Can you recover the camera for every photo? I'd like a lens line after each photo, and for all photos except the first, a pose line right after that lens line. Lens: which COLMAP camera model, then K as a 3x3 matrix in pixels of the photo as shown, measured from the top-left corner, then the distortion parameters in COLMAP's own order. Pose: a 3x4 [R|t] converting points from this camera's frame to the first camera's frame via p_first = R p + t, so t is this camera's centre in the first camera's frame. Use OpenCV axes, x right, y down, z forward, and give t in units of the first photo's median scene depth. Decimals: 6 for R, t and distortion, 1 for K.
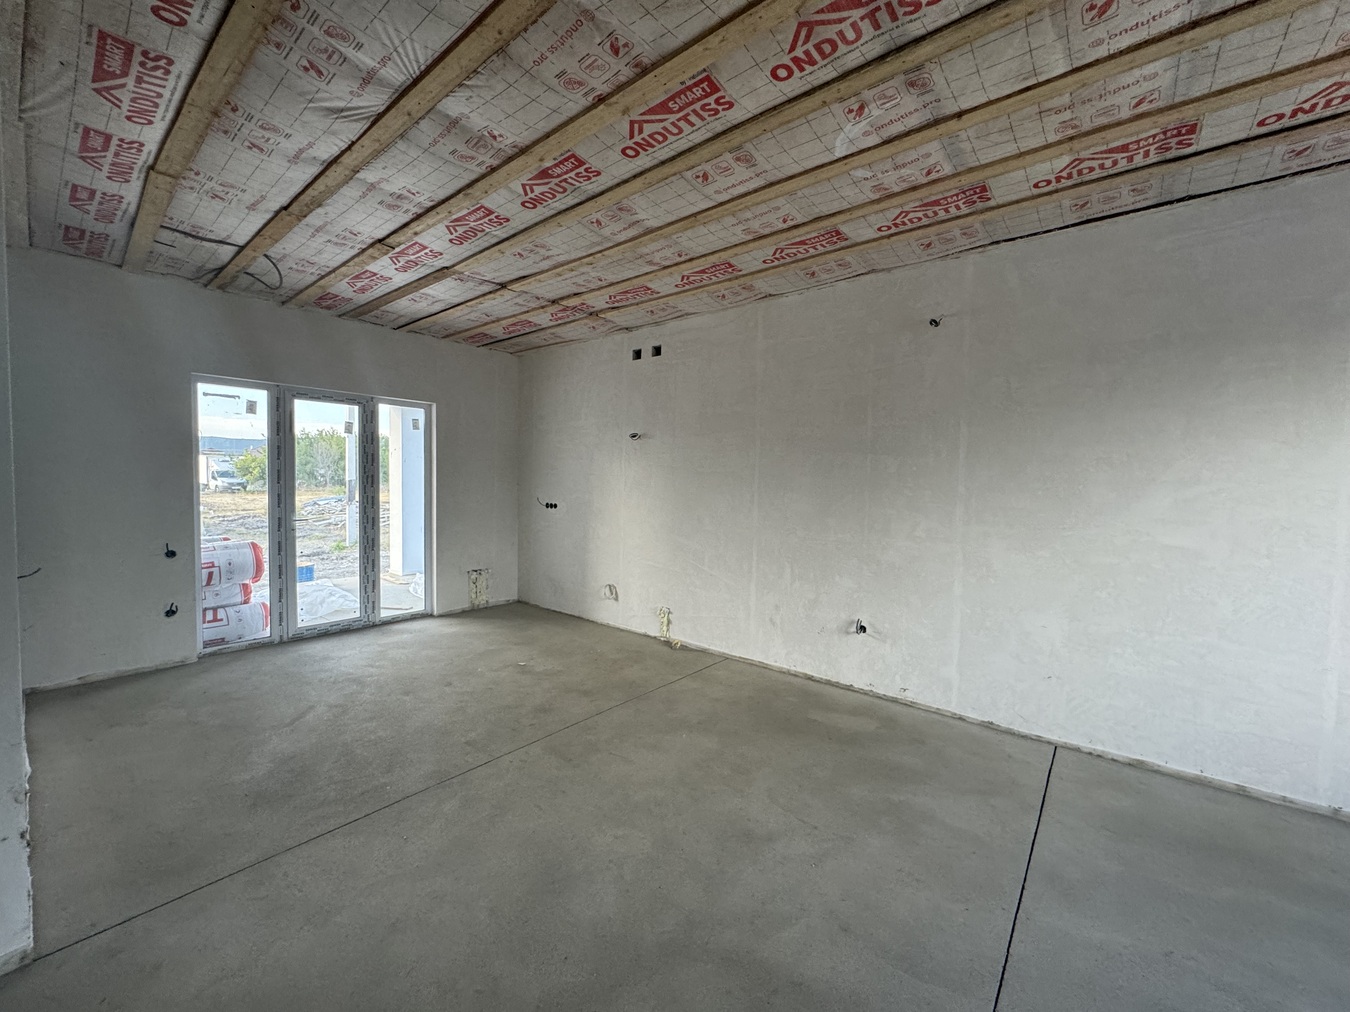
lens RADIAL K [[540.4, 0, 675.0], [0, 540.4, 506.0], [0, 0, 1]] dist [-0.000481, 0.000146]
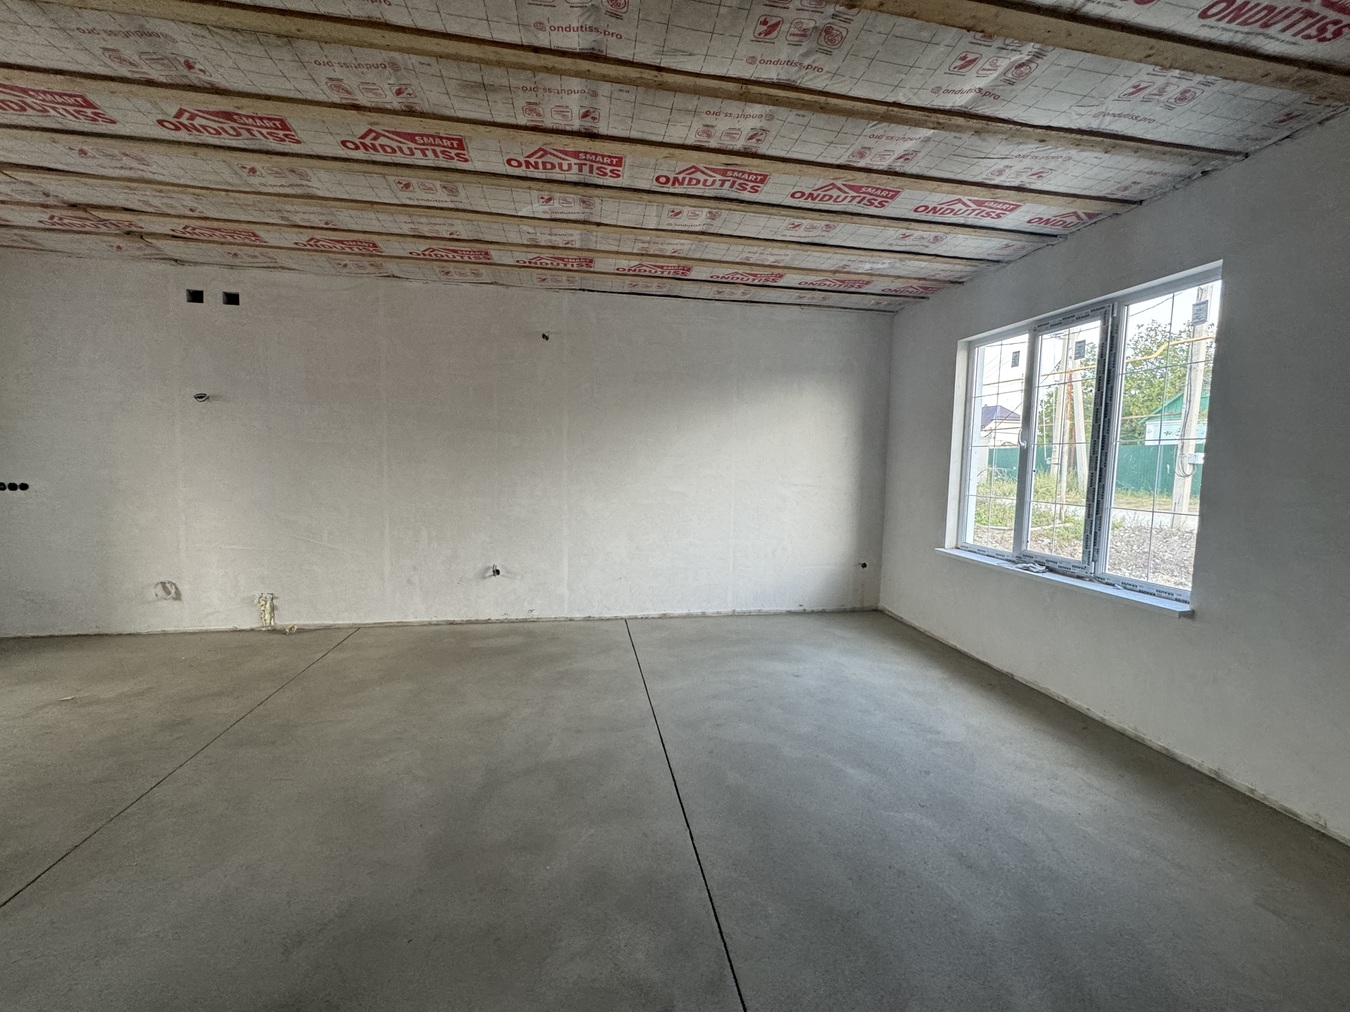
lens RADIAL K [[540.4, 0, 675.0], [0, 540.4, 506.0], [0, 0, 1]] dist [-0.000481, 0.000146]
pose [[0.649476, -0.069004, 0.757245, -0.365684], [0.027972, 0.997368, 0.066894, 0.003286], [-0.759868, -0.022265, 0.649696, -0.139856]]
